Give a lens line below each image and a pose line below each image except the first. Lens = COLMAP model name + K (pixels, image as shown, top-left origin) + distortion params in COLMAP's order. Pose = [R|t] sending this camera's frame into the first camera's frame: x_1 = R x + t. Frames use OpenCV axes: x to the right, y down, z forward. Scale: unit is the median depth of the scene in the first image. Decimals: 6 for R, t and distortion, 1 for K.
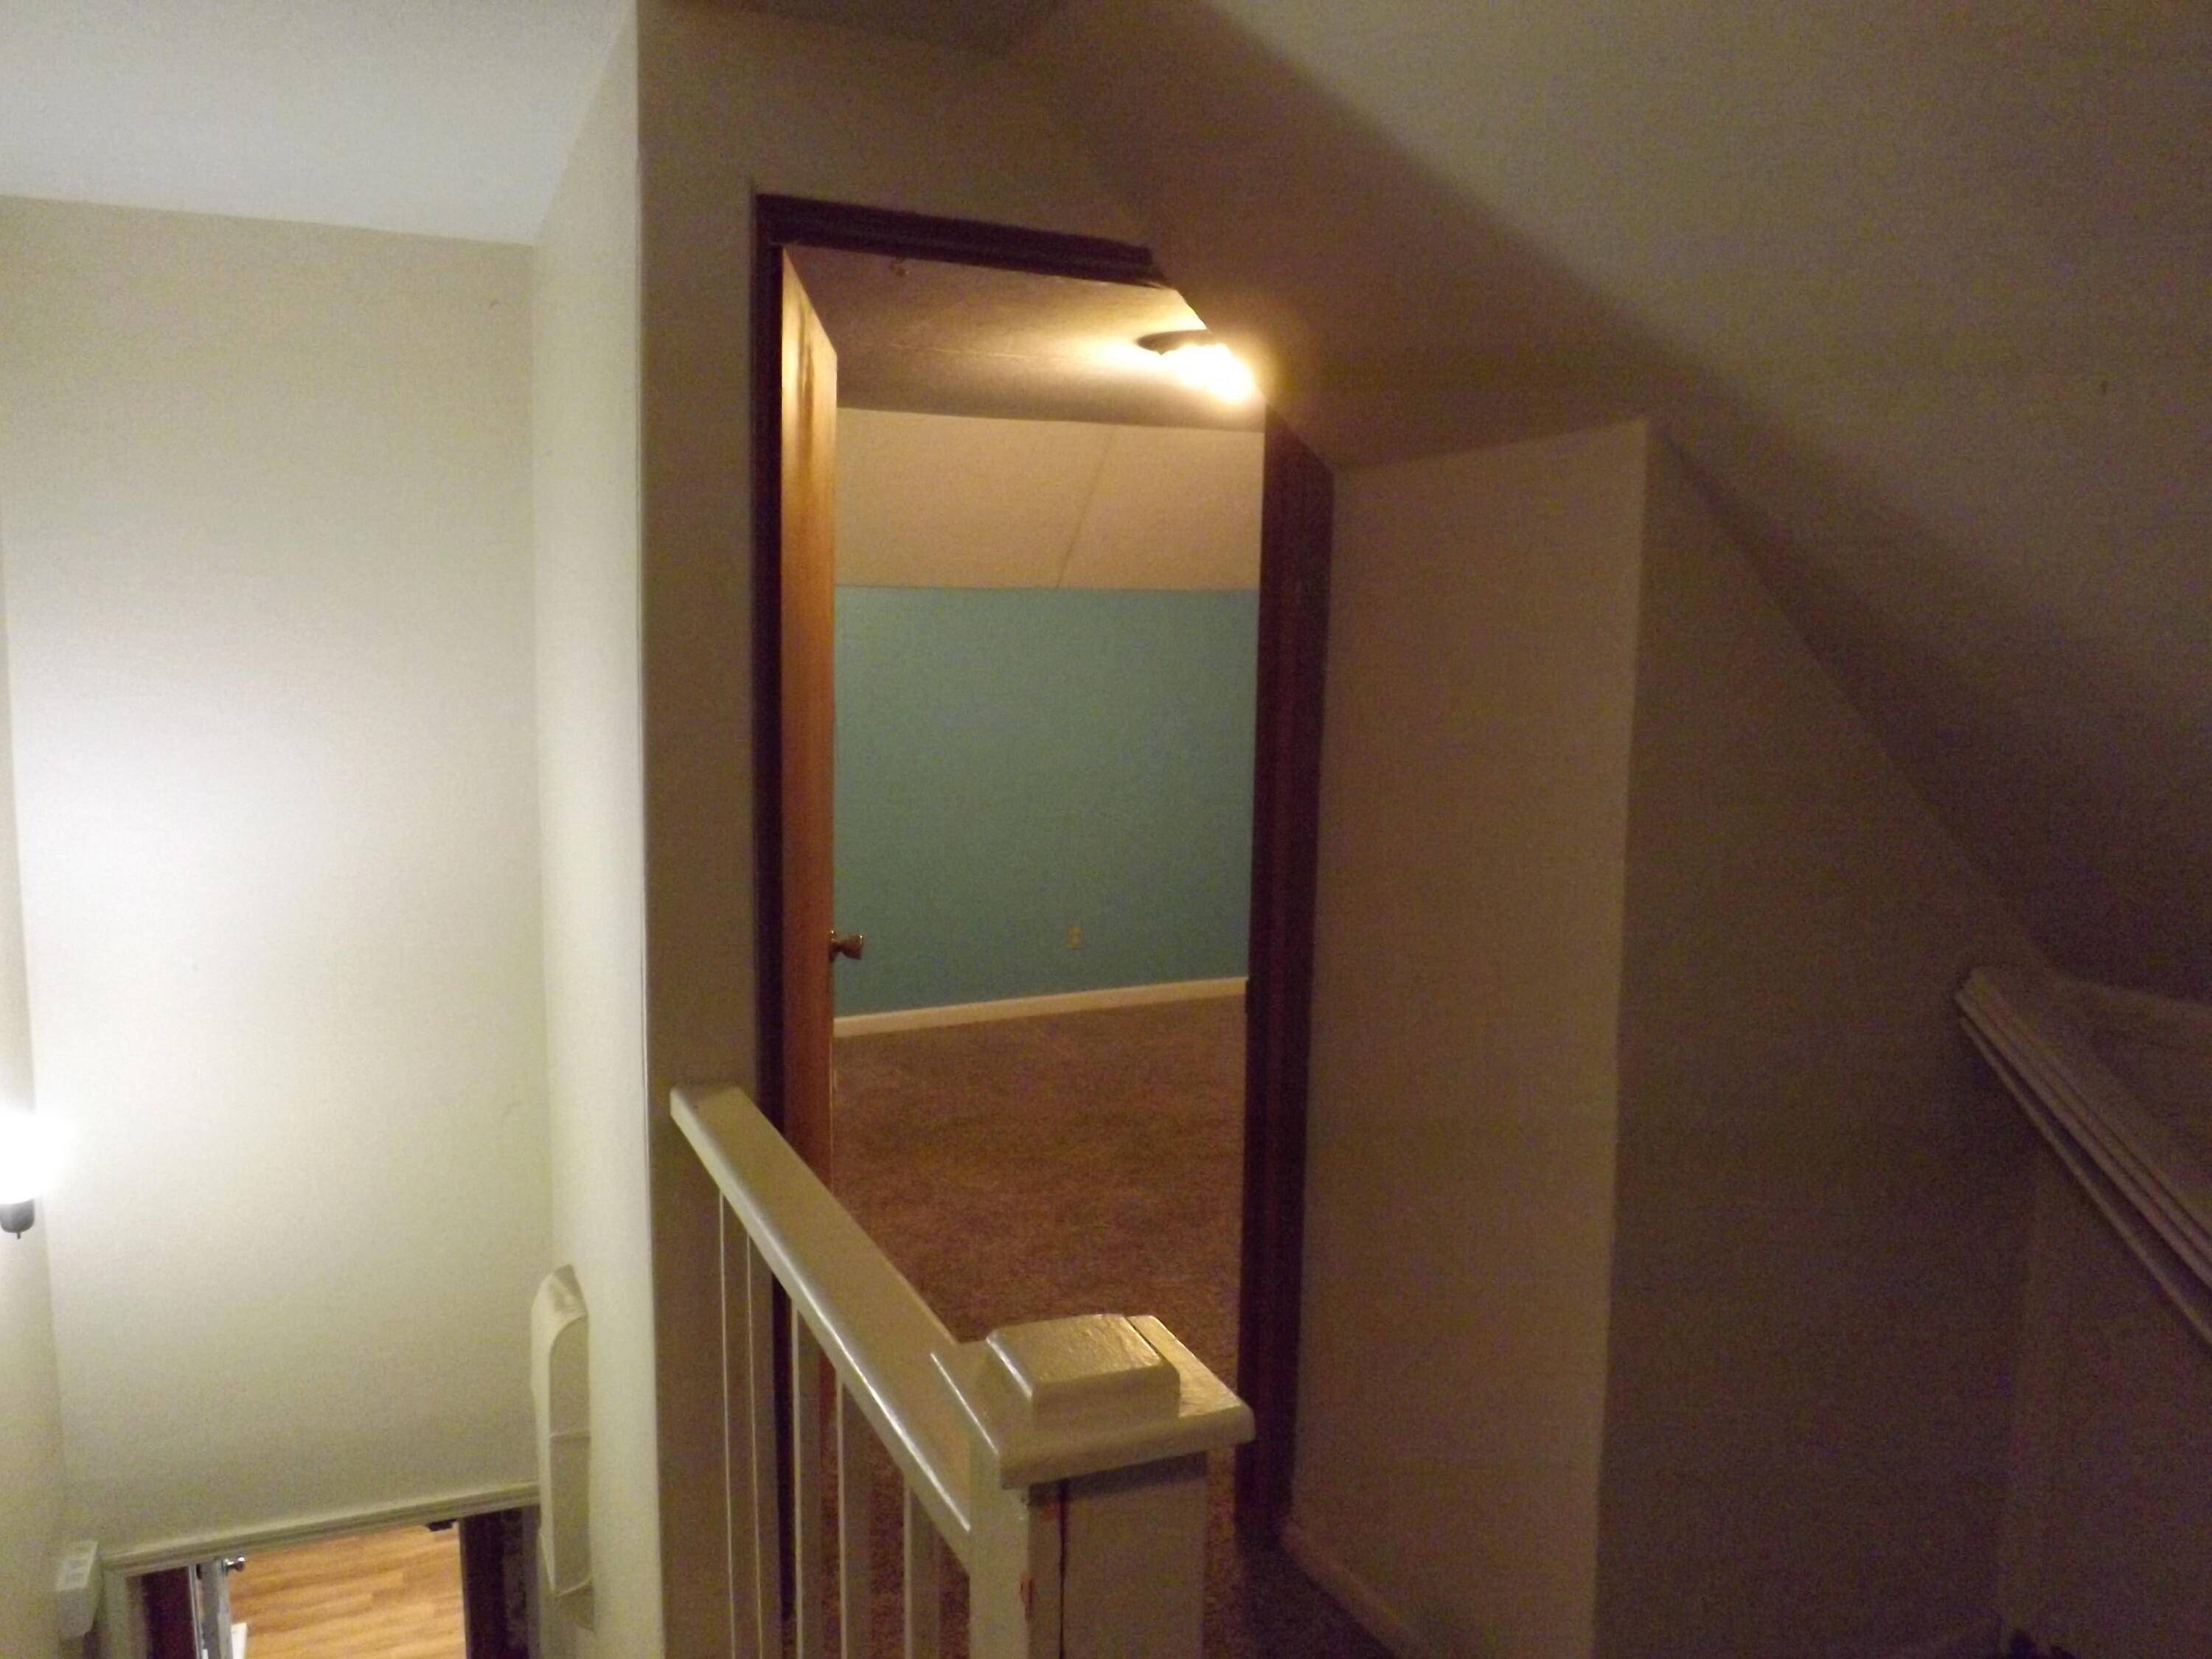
lens RADIAL K [[1663.8, 0, 1111.1], [0, 1663.8, 836.4], [0, 0, 1]] dist [-0.009461, -0.053838]
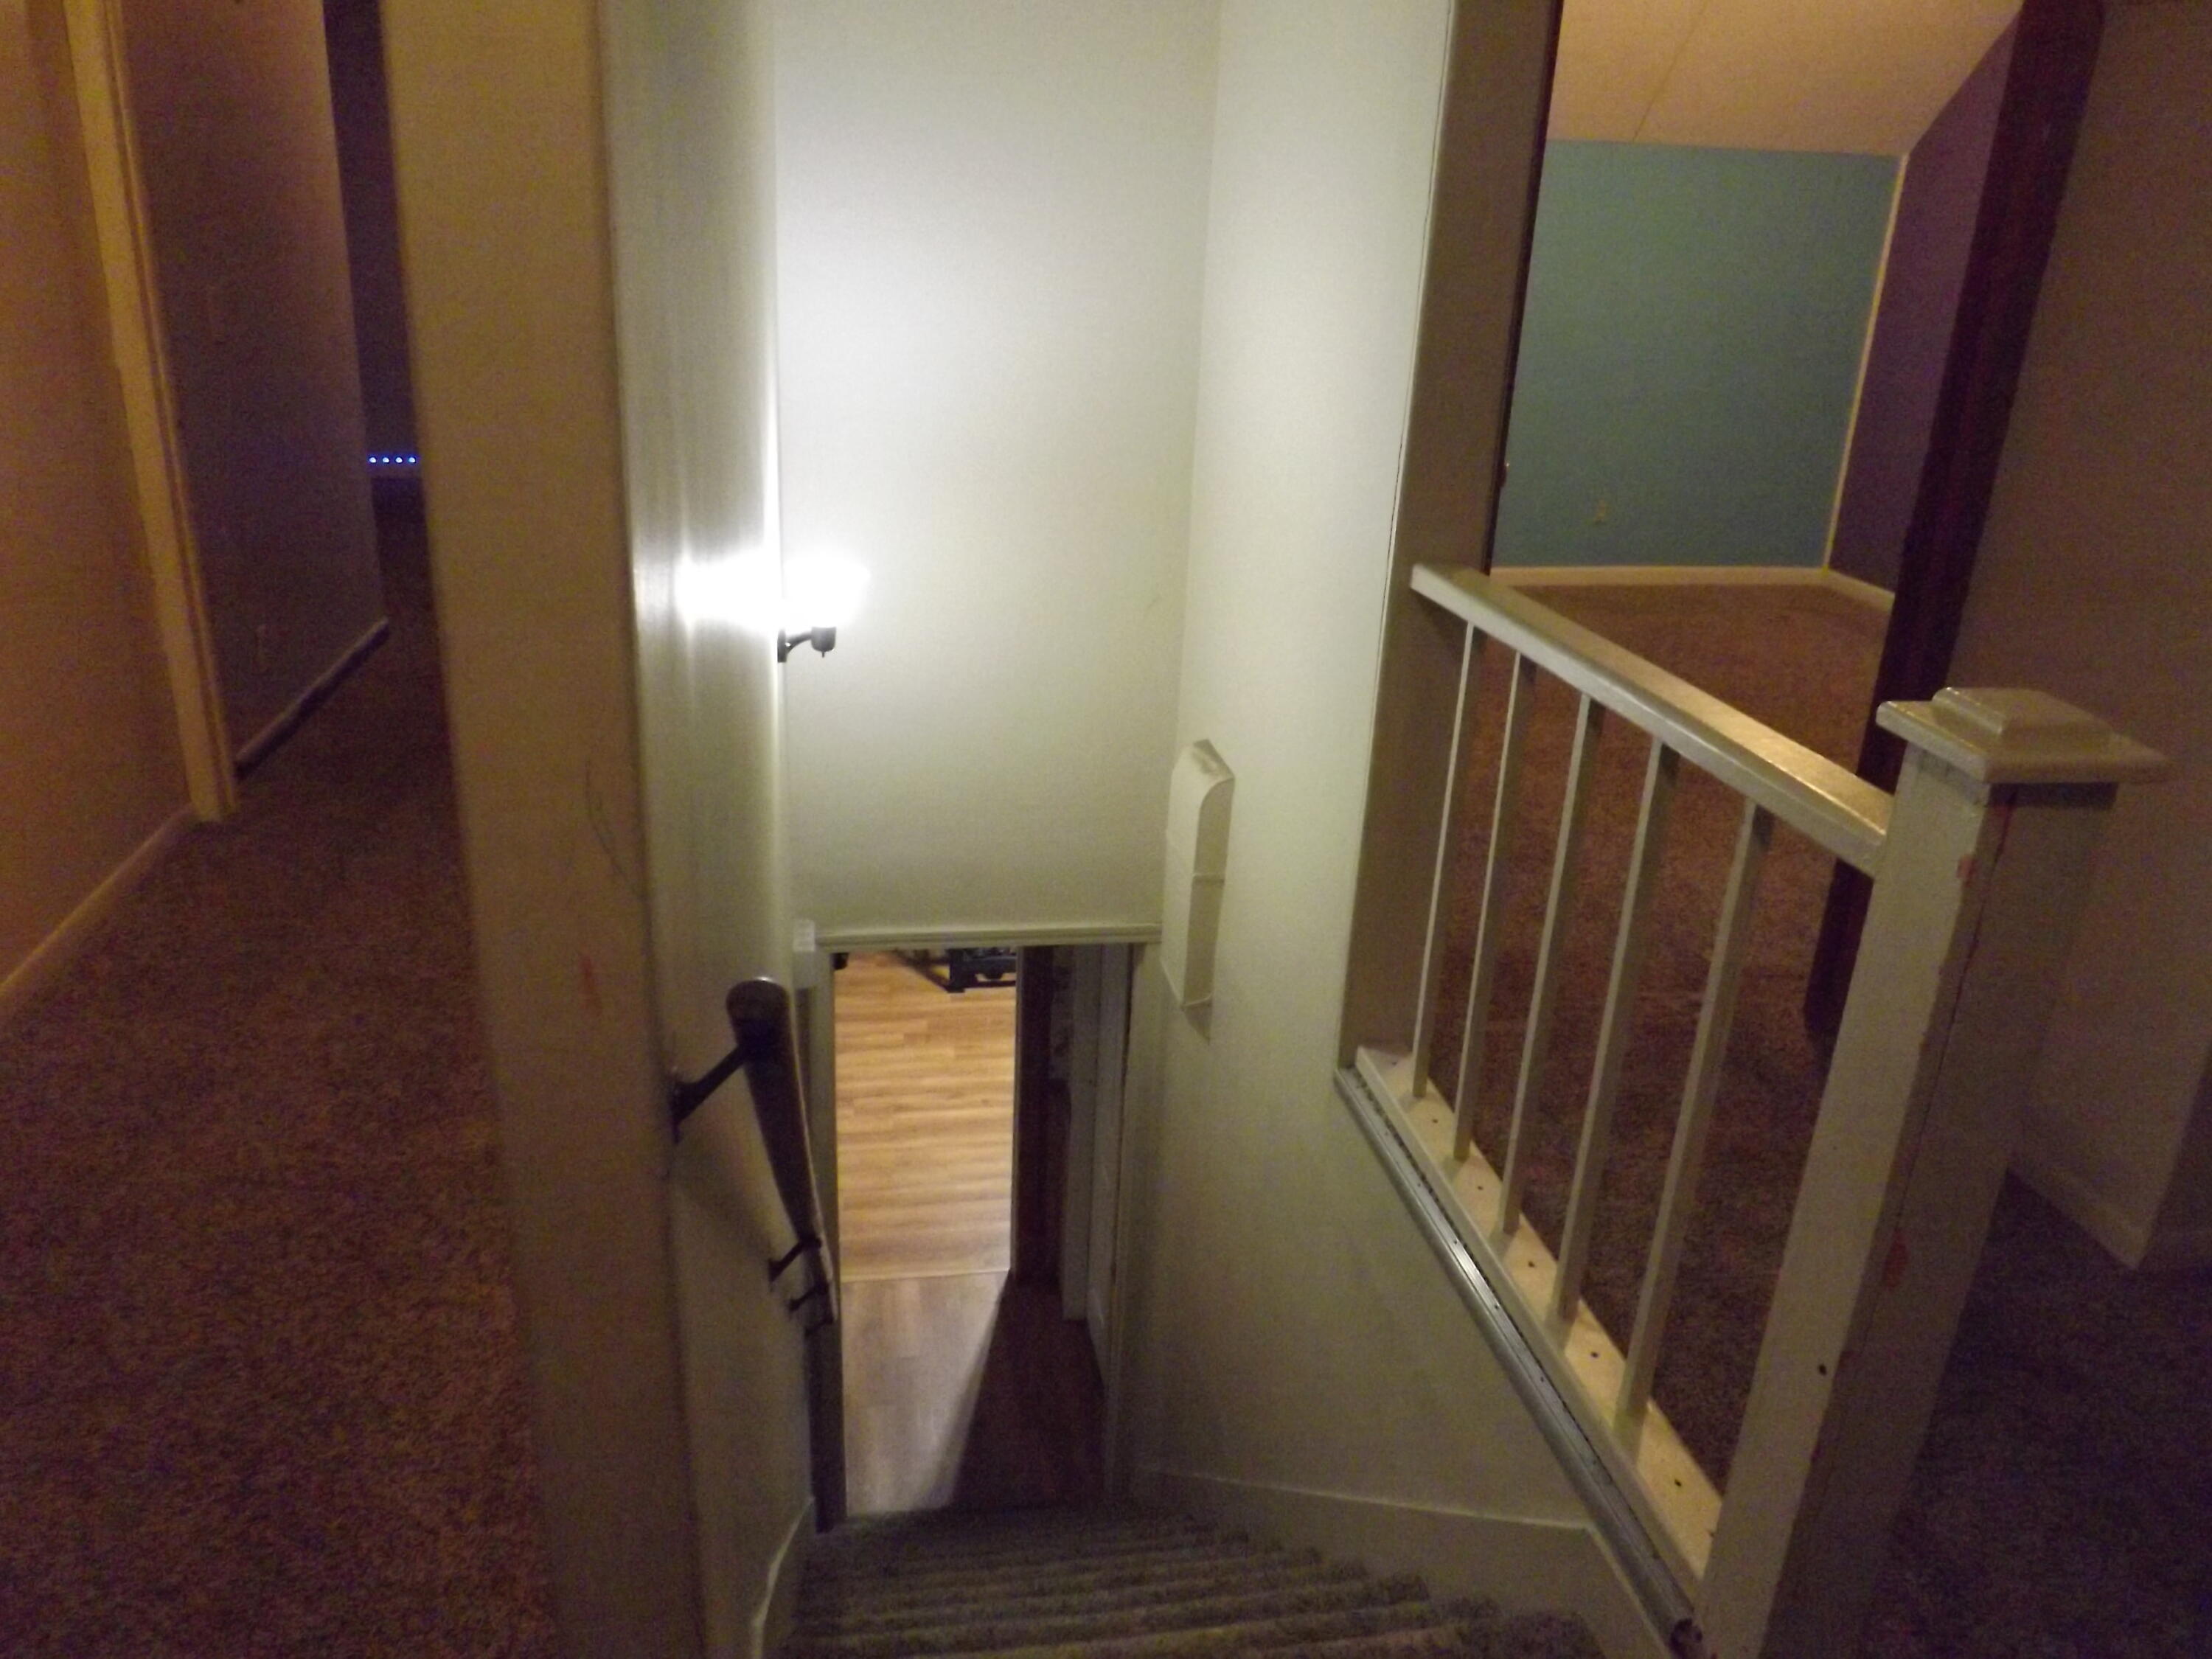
lens RADIAL K [[1663.8, 0, 1111.1], [0, 1663.8, 836.4], [0, 0, 1]] dist [-0.009461, -0.053838]
pose [[0.968222, 0.118725, -0.220117, -0.076915], [-0.062520, 0.967094, 0.246616, 0.025188], [0.242153, -0.225018, 0.943784, -0.077164]]
